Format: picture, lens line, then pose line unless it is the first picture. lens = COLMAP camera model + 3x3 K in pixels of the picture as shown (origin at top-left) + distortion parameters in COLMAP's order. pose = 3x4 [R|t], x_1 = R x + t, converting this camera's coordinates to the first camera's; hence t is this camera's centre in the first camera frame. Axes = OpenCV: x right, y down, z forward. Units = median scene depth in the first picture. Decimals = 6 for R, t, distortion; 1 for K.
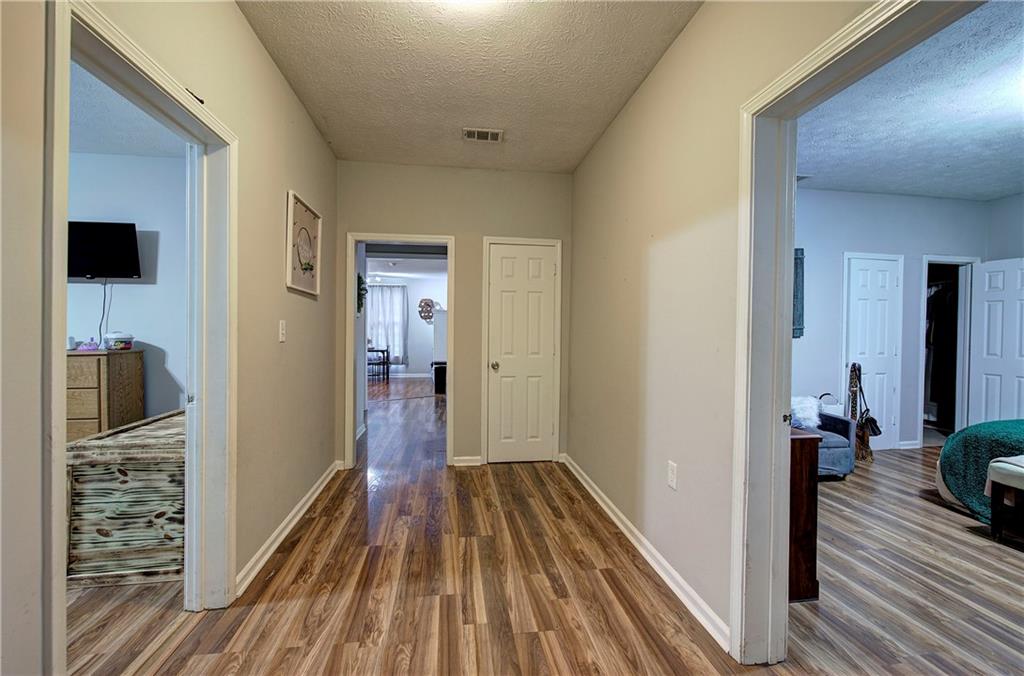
lens RADIAL K [[437.4, 0, 513.8], [0, 437.4, 338.5], [0, 0, 1]] dist [-0.000388, 0.001383]
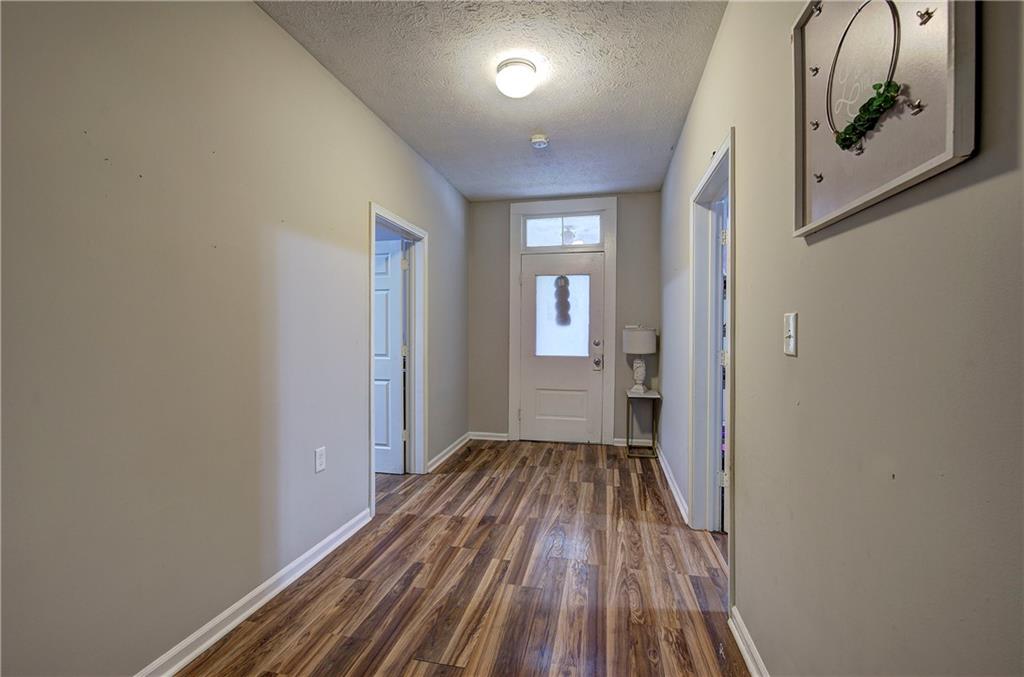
lens RADIAL K [[437.4, 0, 511.4], [0, 437.4, 335.2], [0, 0, 1]] dist [-0.000388, 0.001383]
pose [[-0.934912, -0.011239, 0.354702, -0.534396], [-0.003132, 0.999721, 0.023422, -0.034869], [-0.354867, 0.020787, -0.934686, 2.063989]]
